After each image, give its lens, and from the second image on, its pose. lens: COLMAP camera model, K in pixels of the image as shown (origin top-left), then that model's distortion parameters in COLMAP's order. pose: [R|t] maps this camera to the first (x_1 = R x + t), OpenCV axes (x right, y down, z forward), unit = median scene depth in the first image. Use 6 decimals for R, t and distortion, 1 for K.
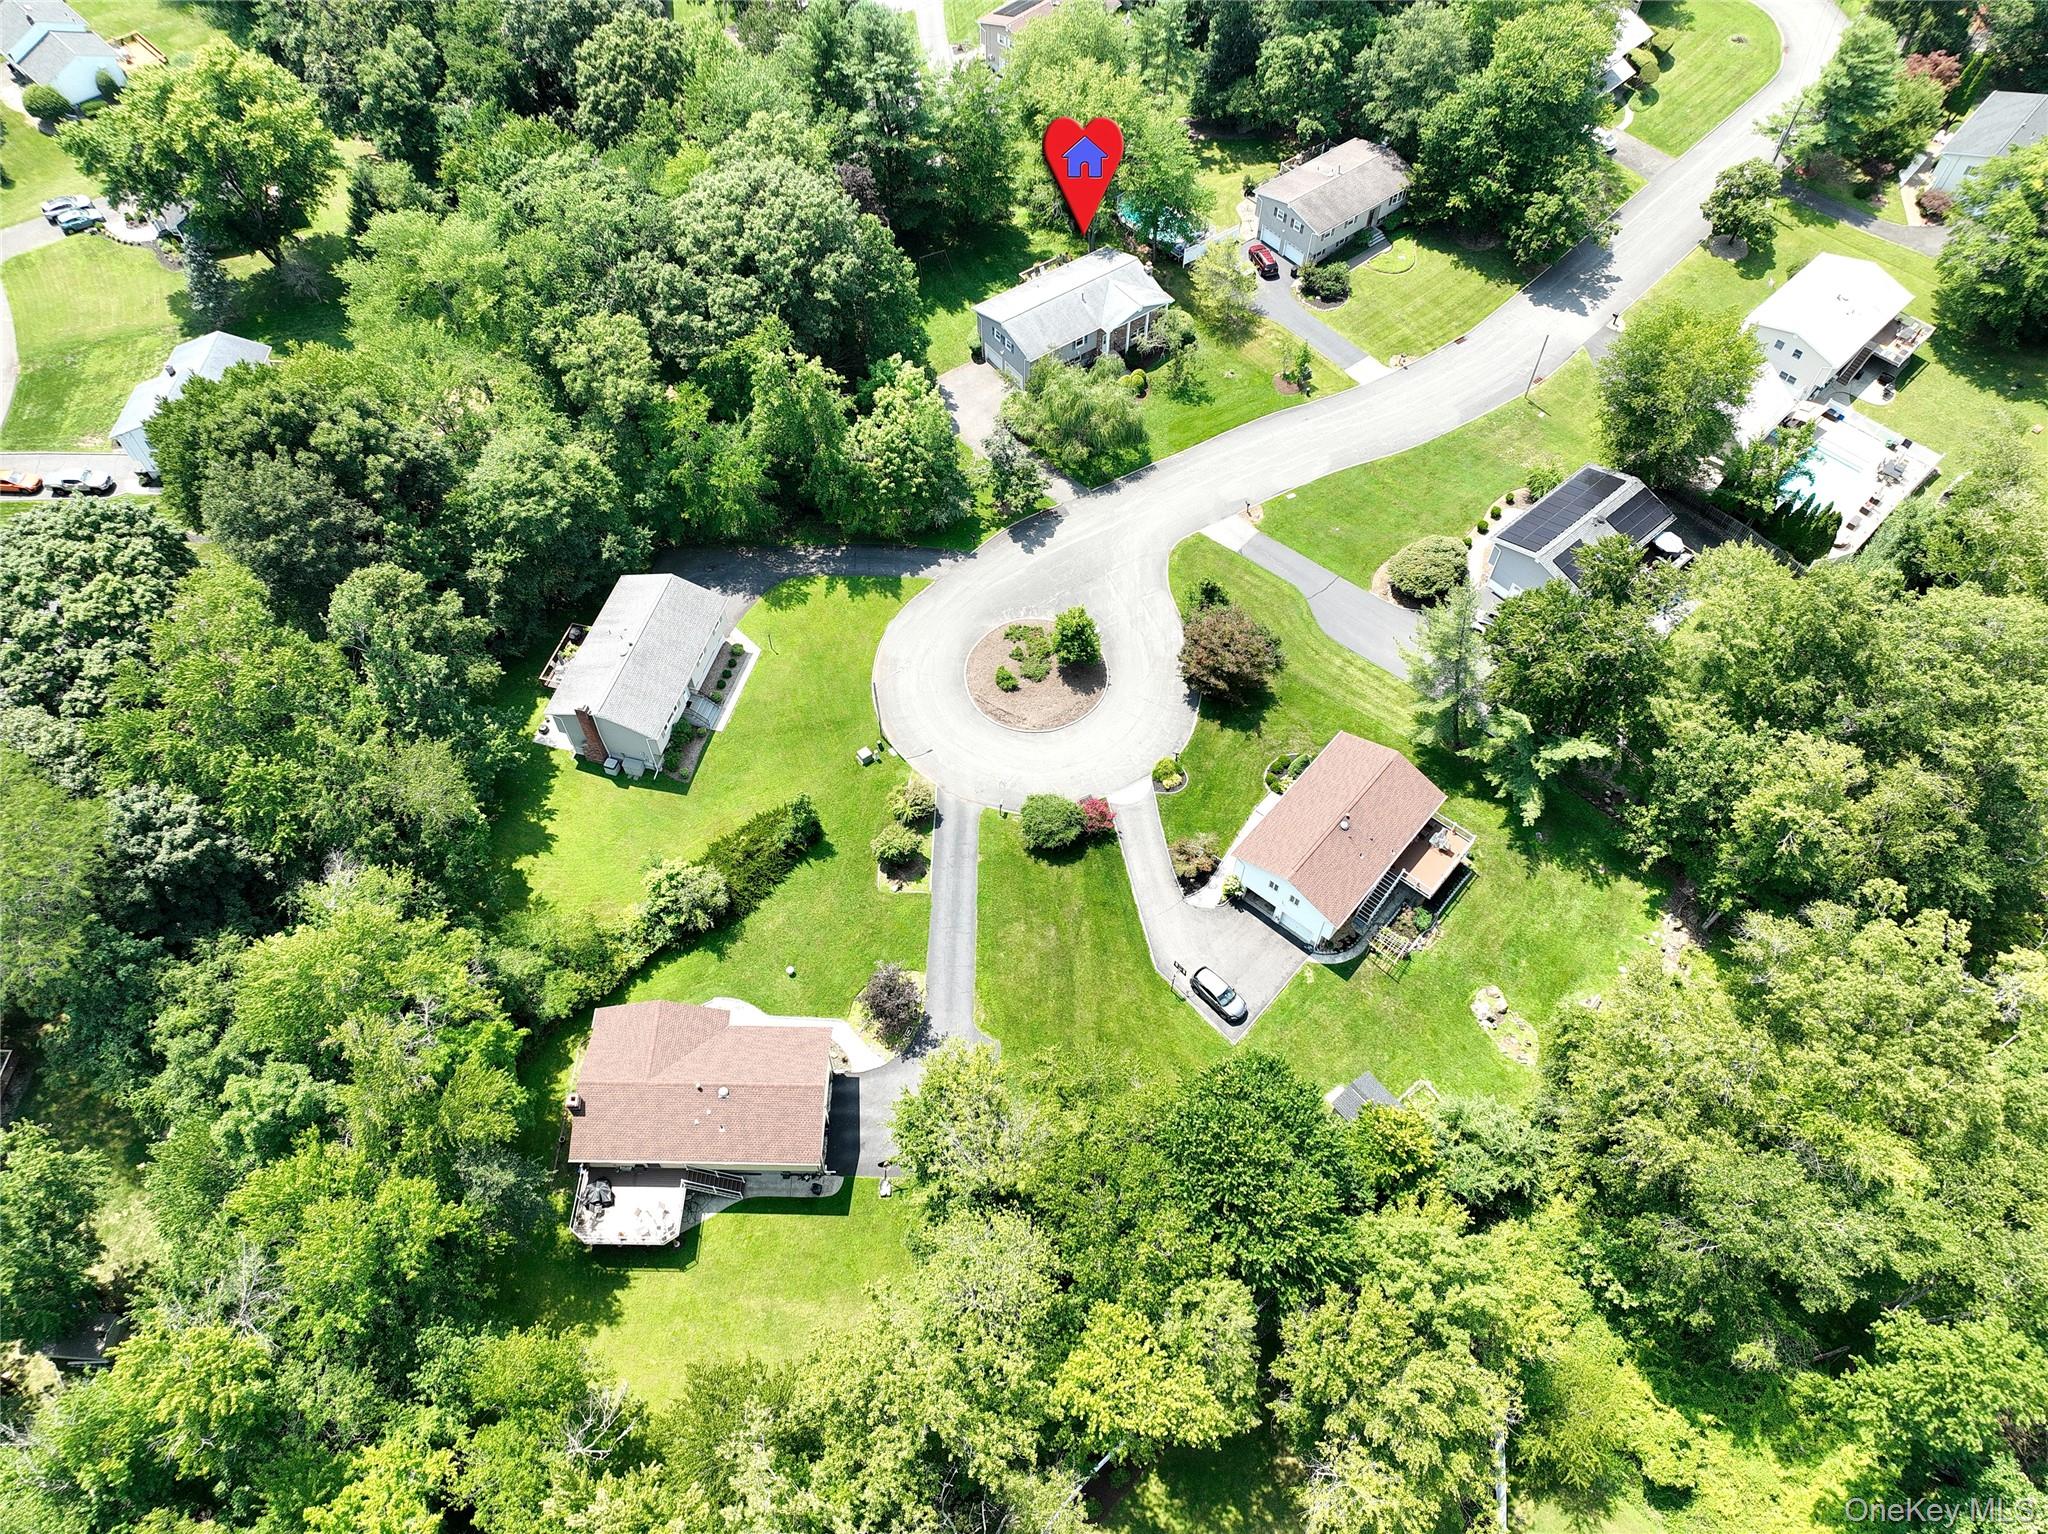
lens RADIAL K [[1398.2, 0, 1024.0], [0, 1398.2, 767.0], [0, 0, 1]] dist [0.003995, 0.002586]
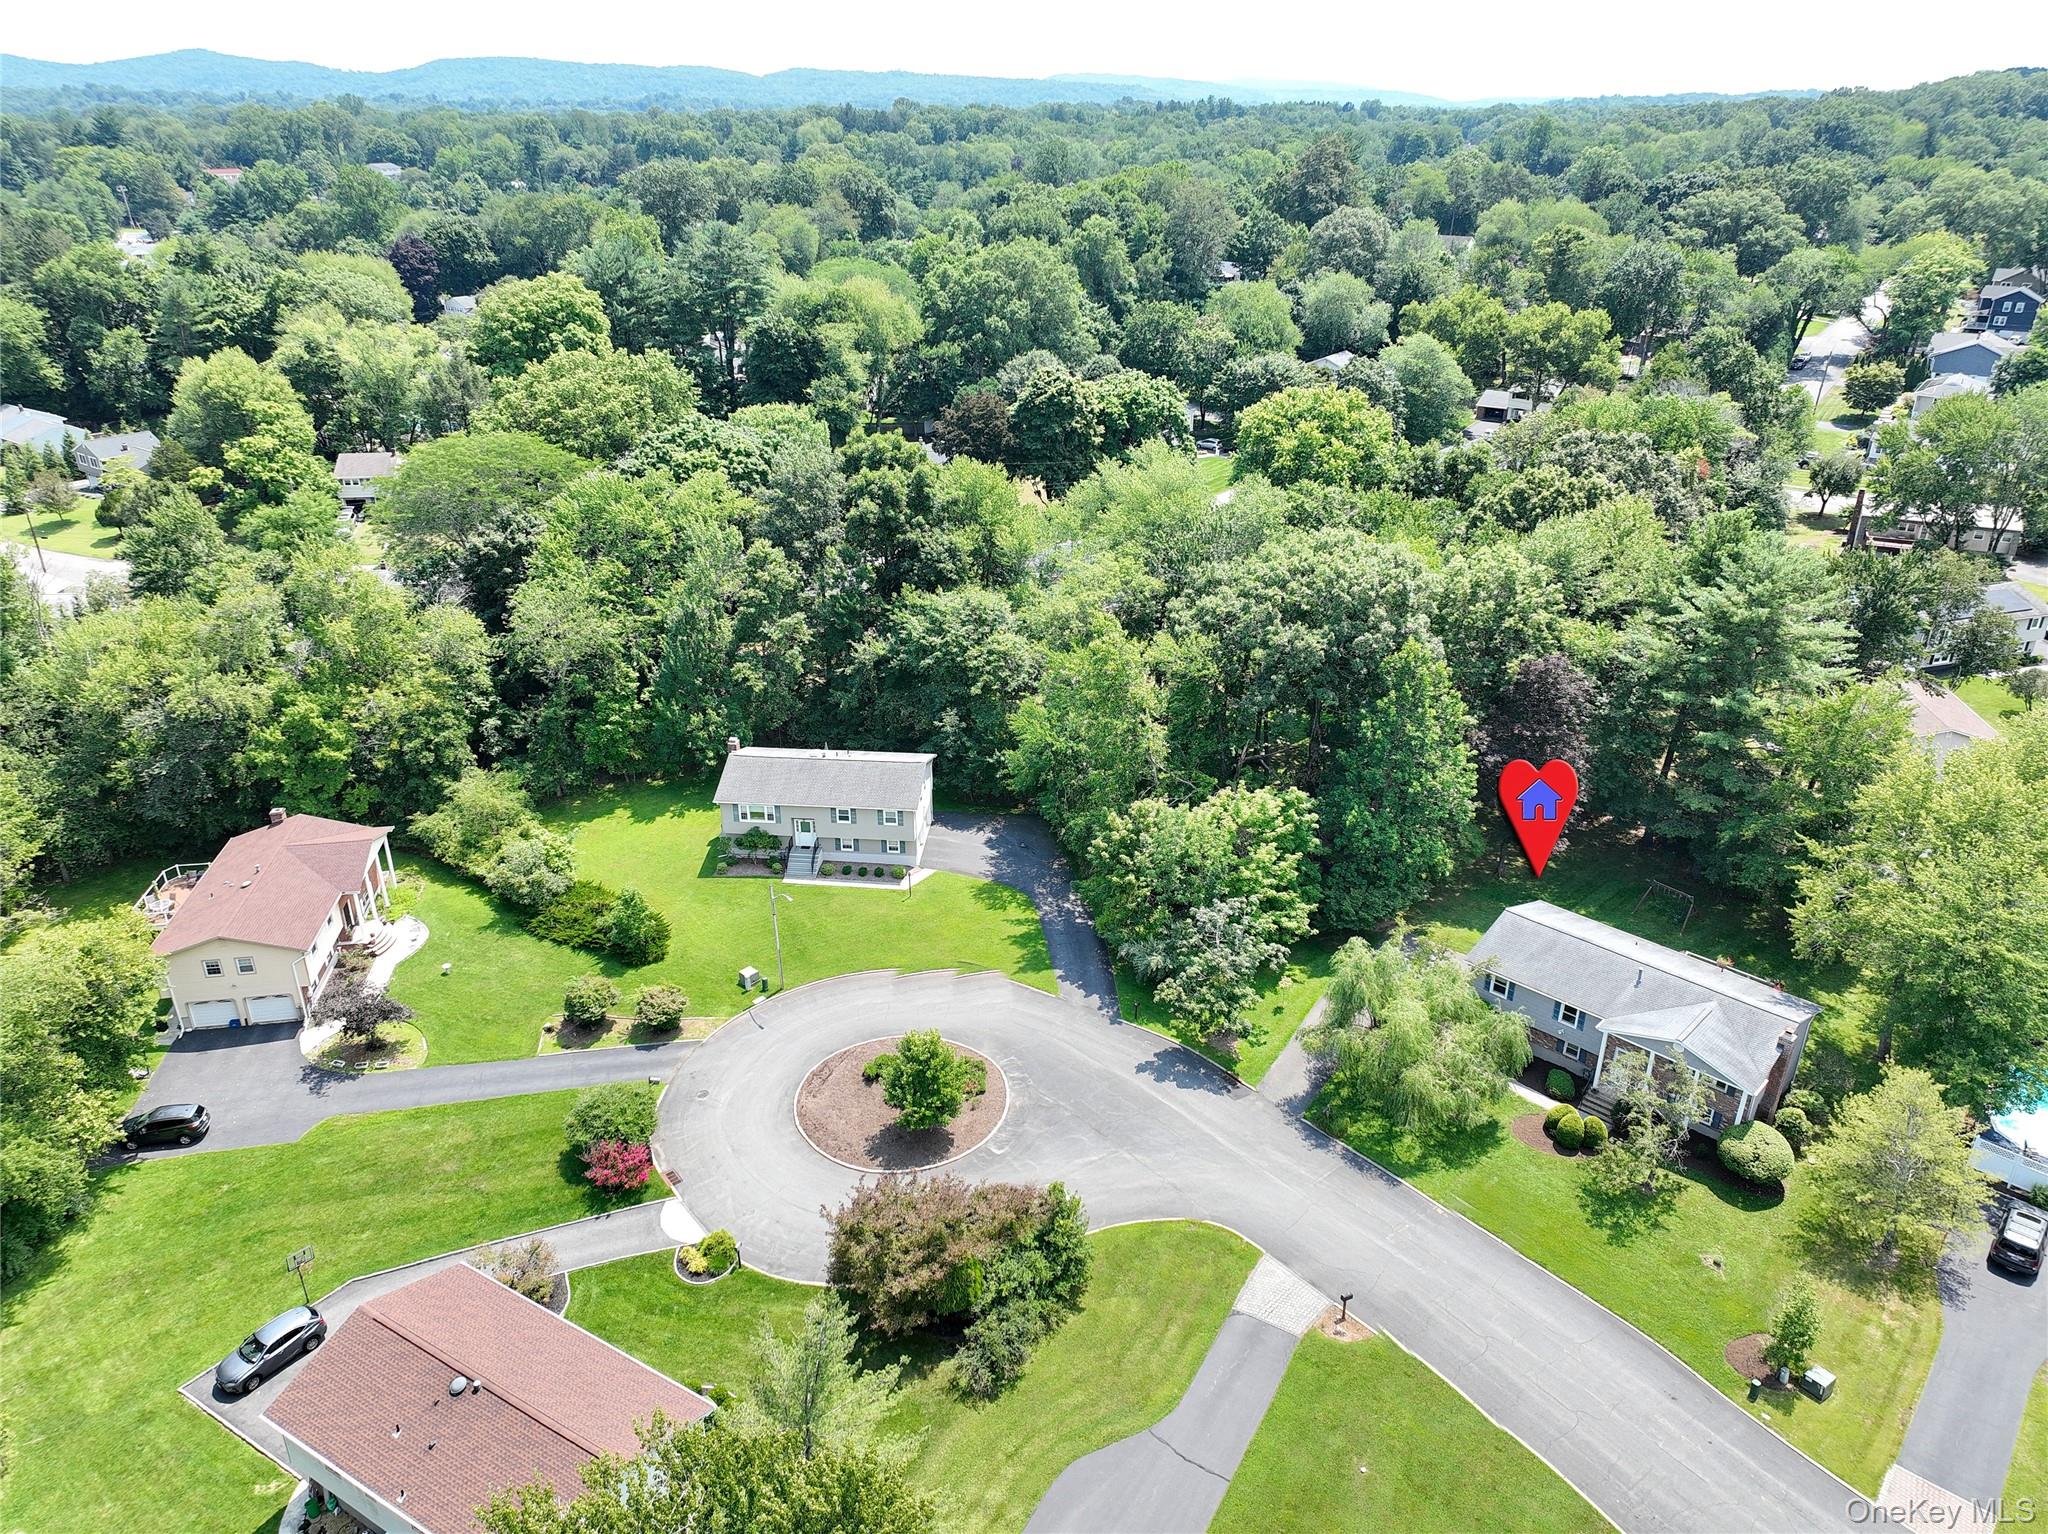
lens RADIAL K [[1398.2, 0, 1024.0], [0, 1398.2, 767.0], [0, 0, 1]] dist [0.003995, 0.002586]
pose [[0.155782, 0.455865, -0.876310, 0.558089], [-0.754903, 0.627096, 0.192023, -0.350009], [0.637066, 0.631615, 0.441824, 0.566964]]
